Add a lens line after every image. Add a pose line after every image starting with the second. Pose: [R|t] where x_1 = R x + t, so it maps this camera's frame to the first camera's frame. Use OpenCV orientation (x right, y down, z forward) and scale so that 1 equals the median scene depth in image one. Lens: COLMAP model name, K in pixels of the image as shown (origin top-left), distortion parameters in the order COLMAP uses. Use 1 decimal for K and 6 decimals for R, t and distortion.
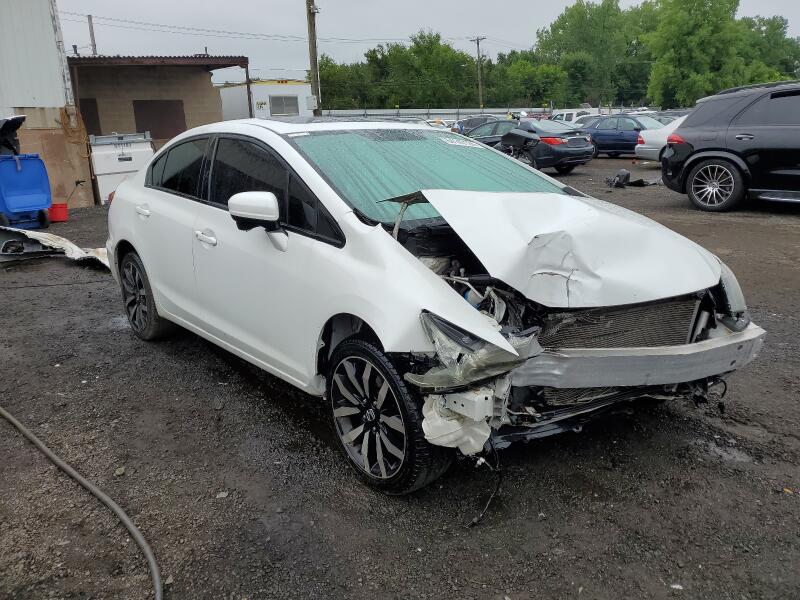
lens RADIAL K [[603.5, 0, 406.1], [0, 603.5, 300.2], [0, 0, 1]] dist [0.004899, -0.005816]
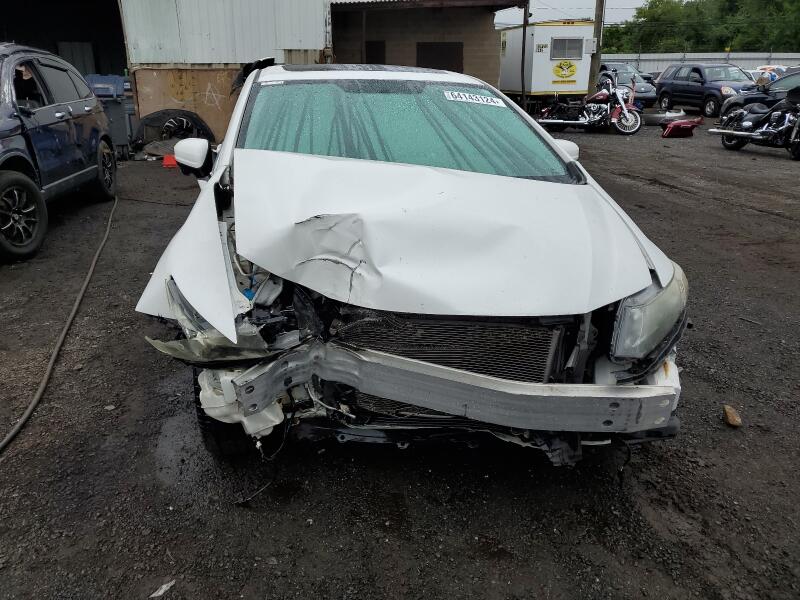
lens RADIAL K [[603.5, 0, 402.3], [0, 603.5, 297.0], [0, 0, 1]] dist [0.004899, -0.005816]
pose [[0.877917, 0.188215, -0.440270, 0.571683], [-0.152159, 0.981504, 0.116180, -0.087455], [0.453993, -0.035005, 0.890317, 0.216758]]
